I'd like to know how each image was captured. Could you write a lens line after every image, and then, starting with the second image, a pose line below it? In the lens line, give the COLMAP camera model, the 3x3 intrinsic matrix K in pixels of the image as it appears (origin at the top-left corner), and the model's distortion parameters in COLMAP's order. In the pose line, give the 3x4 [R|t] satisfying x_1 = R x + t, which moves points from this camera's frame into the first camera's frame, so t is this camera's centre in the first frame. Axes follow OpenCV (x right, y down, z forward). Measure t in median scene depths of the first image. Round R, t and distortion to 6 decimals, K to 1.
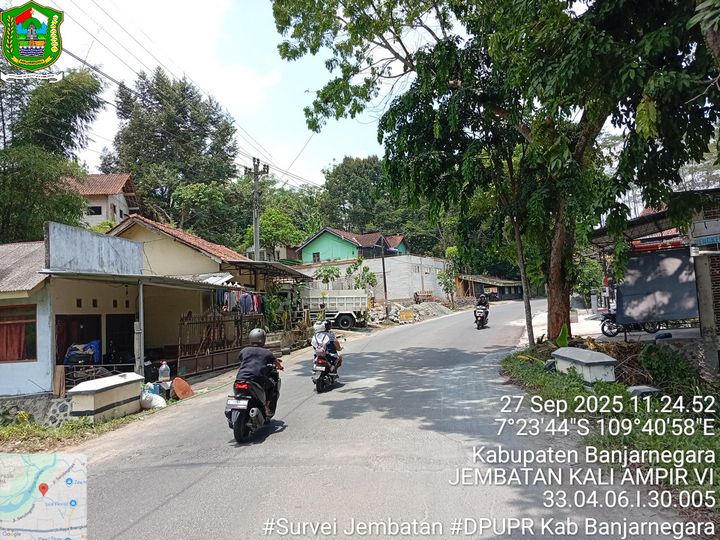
lens RADIAL K [[551.9, 0, 358.0], [0, 551.9, 268.6], [0, 0, 1]] dist [0.072908, -0.162465]
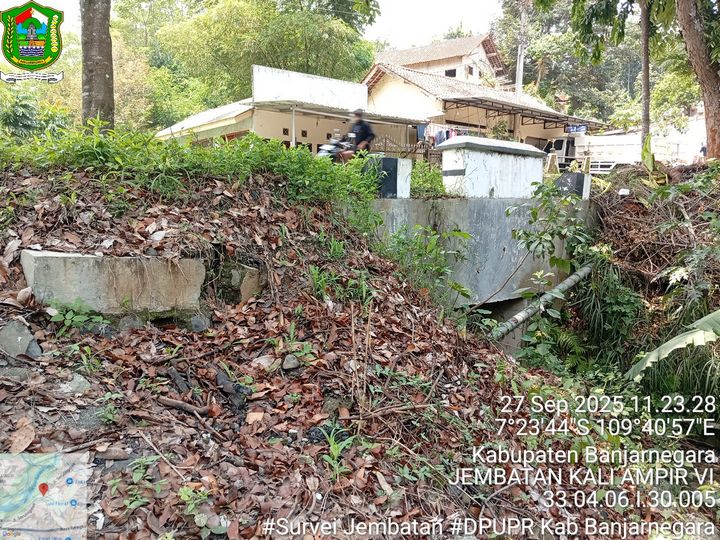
lens RADIAL K [[551.9, 0, 358.0], [0, 551.9, 268.6], [0, 0, 1]] dist [0.072908, -0.162465]
pose [[0.708260, 0.144744, -0.690954, 0.507784], [0.006372, 0.977404, 0.211282, 0.093806], [0.705923, -0.154045, 0.691334, 0.170317]]
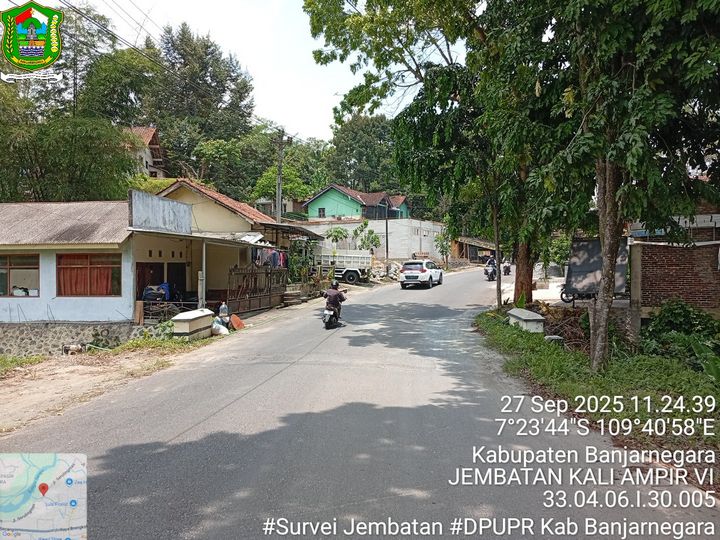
lens RADIAL K [[551.9, 0, 358.0], [0, 551.9, 268.6], [0, 0, 1]] dist [0.072908, -0.162465]
pose [[0.998419, 0.056007, 0.004779, -0.025964], [-0.056210, 0.994729, 0.085758, -0.037308], [0.000049, -0.085891, 0.996305, -0.259112]]
